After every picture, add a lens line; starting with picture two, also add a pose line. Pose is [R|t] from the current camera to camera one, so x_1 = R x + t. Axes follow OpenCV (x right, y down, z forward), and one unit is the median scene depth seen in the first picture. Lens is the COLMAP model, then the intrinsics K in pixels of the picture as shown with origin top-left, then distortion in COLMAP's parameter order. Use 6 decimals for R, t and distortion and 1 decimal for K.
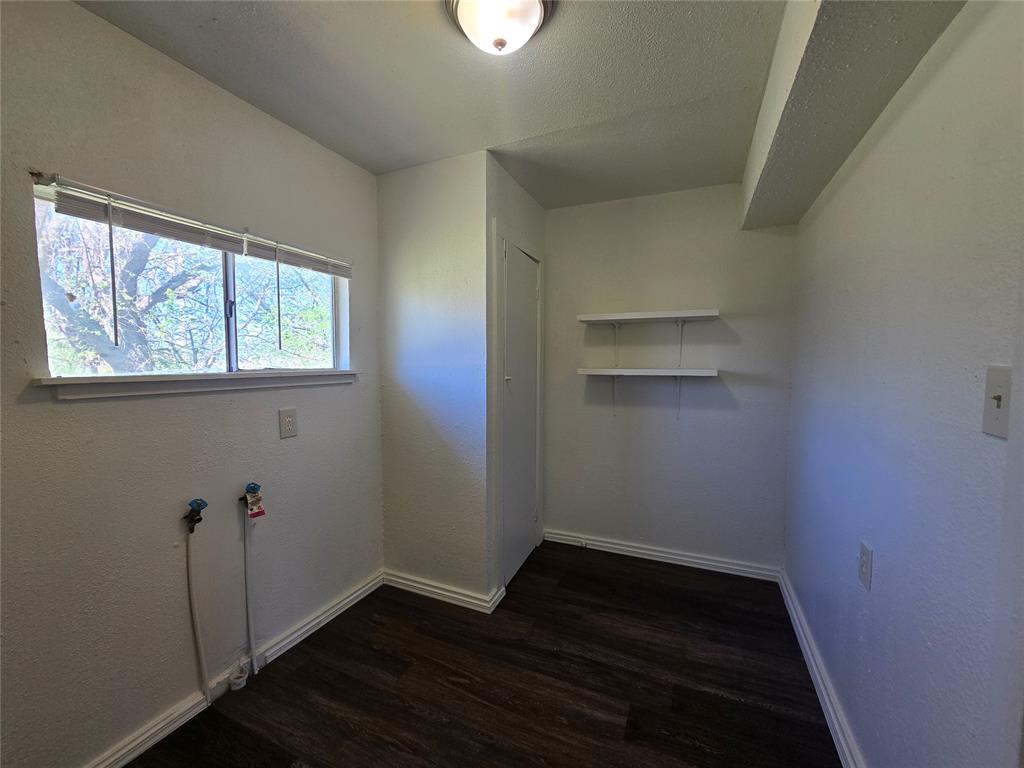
lens RADIAL K [[418.1, 0, 506.8], [0, 418.1, 385.7], [0, 0, 1]] dist [-0.004235, 0.000306]
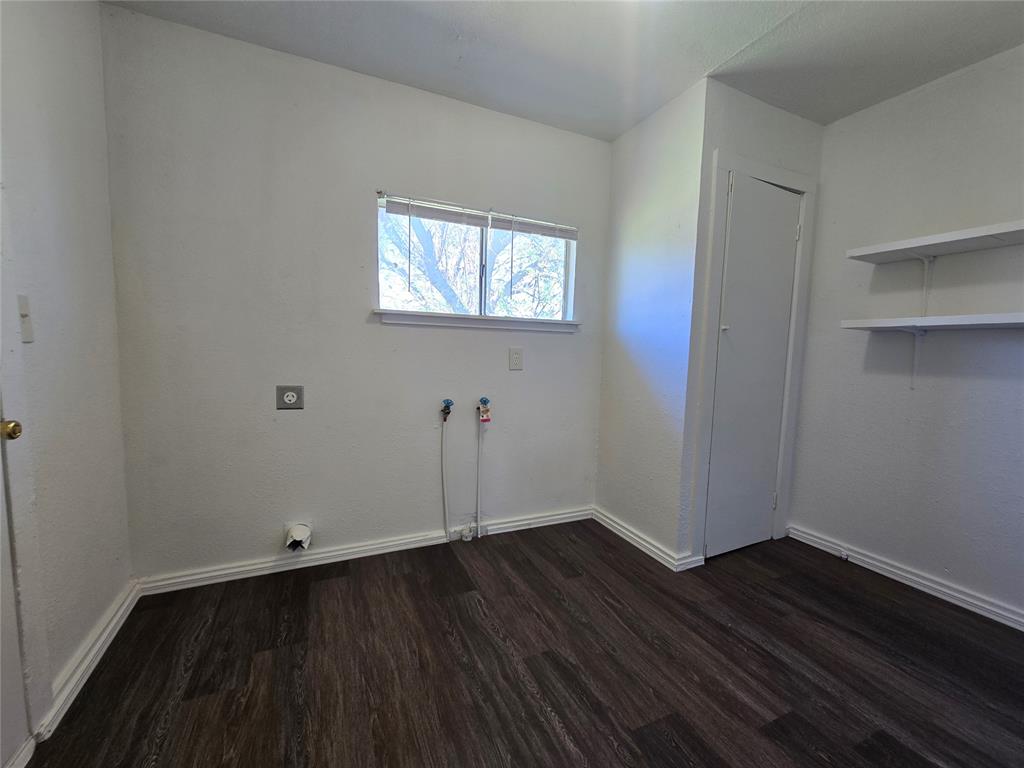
lens RADIAL K [[418.1, 0, 506.8], [0, 418.1, 385.7], [0, 0, 1]] dist [-0.004235, 0.000306]
pose [[0.747826, 0.077090, -0.659403, 0.328017], [-0.066075, 0.996946, 0.041616, 0.129255], [0.660598, 0.012449, 0.750637, 0.023295]]
